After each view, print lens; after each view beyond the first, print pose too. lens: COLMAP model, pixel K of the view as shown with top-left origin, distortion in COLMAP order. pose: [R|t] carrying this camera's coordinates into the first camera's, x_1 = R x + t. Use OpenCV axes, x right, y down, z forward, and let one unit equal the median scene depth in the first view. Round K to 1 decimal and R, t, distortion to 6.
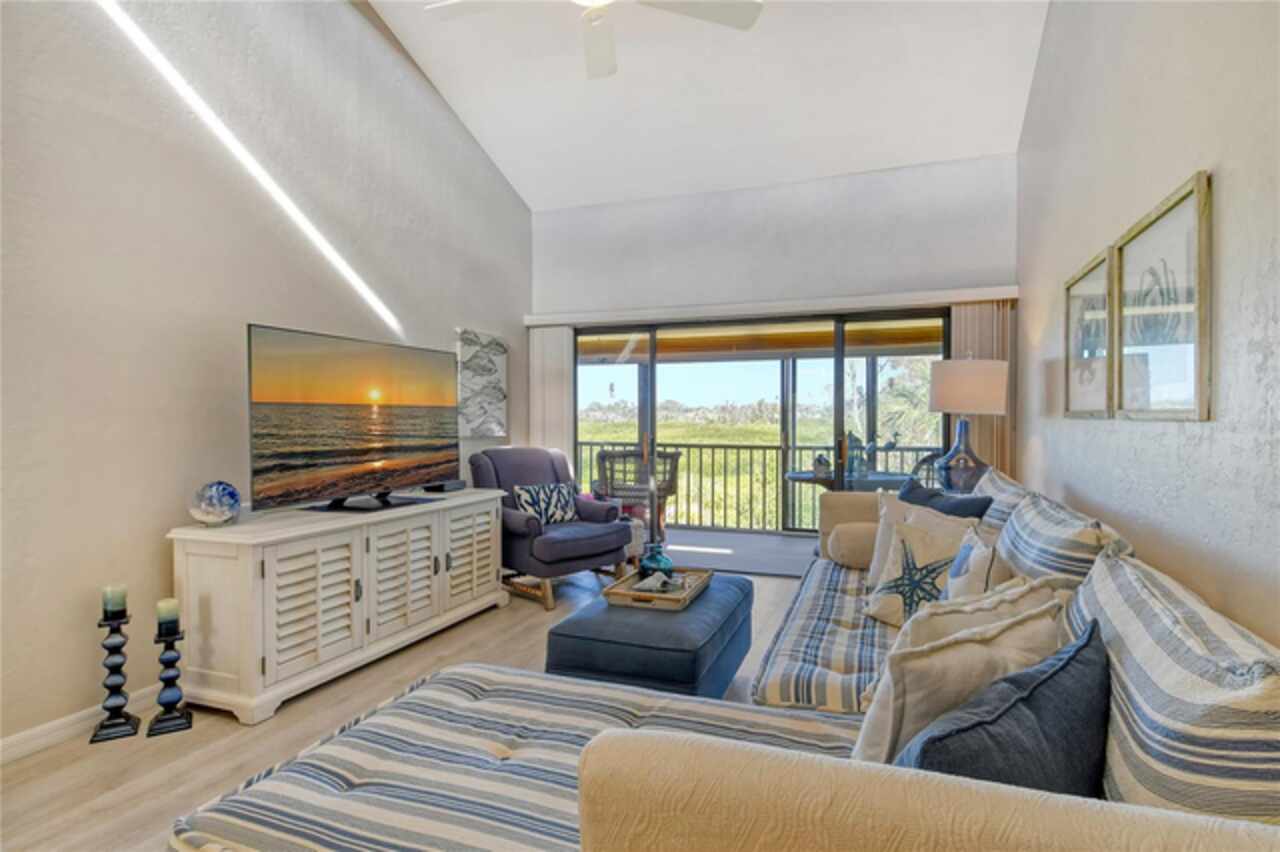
lens RADIAL K [[661.8, 0, 642.2], [0, 661.8, 399.0], [0, 0, 1]] dist [0.000951, -0.000149]
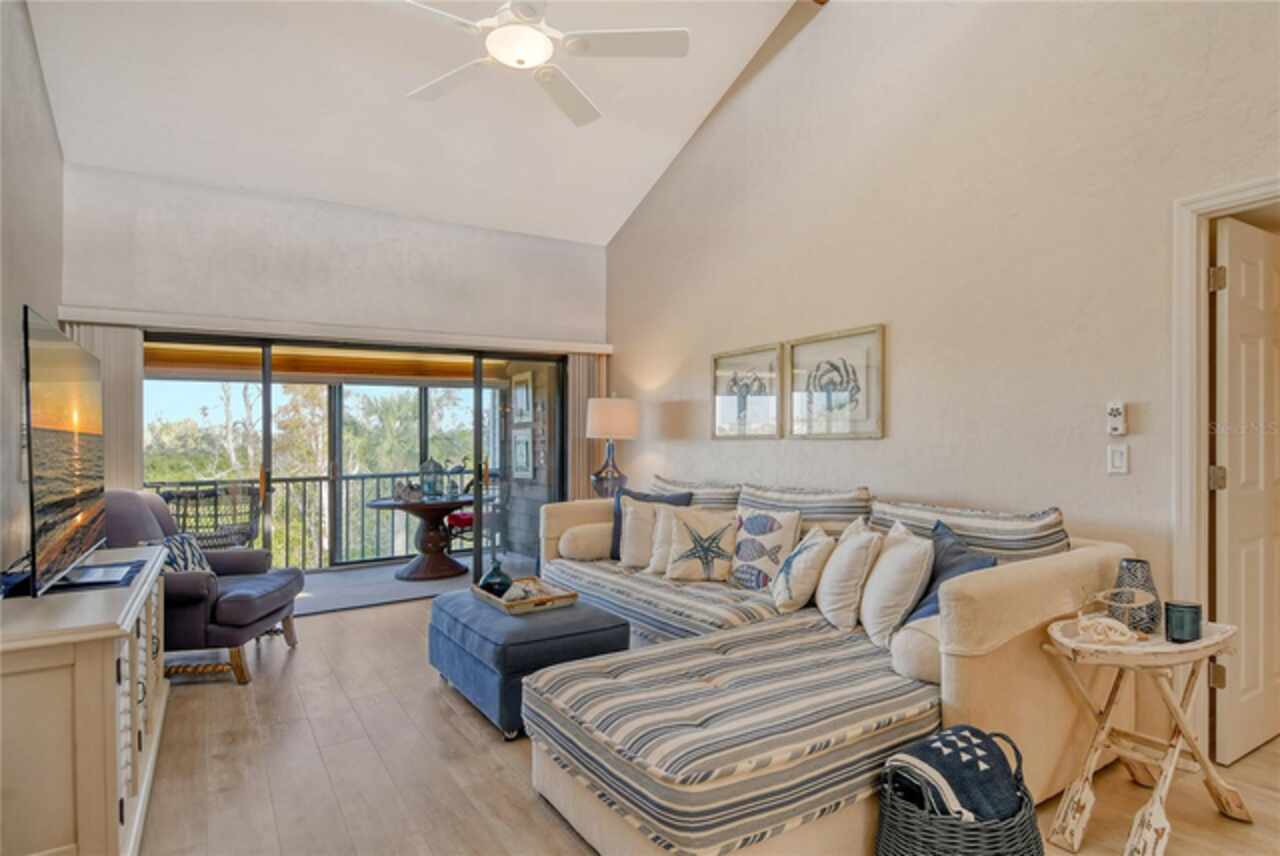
lens RADIAL K [[695.8, 0, 640.0], [0, 695.8, 428.0], [0, 0, 1]] dist [-0.001049, -0.000856]
pose [[0.604629, 0.002186, 0.796504, -0.473046], [-0.002745, 0.999996, -0.000661, 0.002406], [-0.796503, -0.001787, 0.604632, 0.082363]]
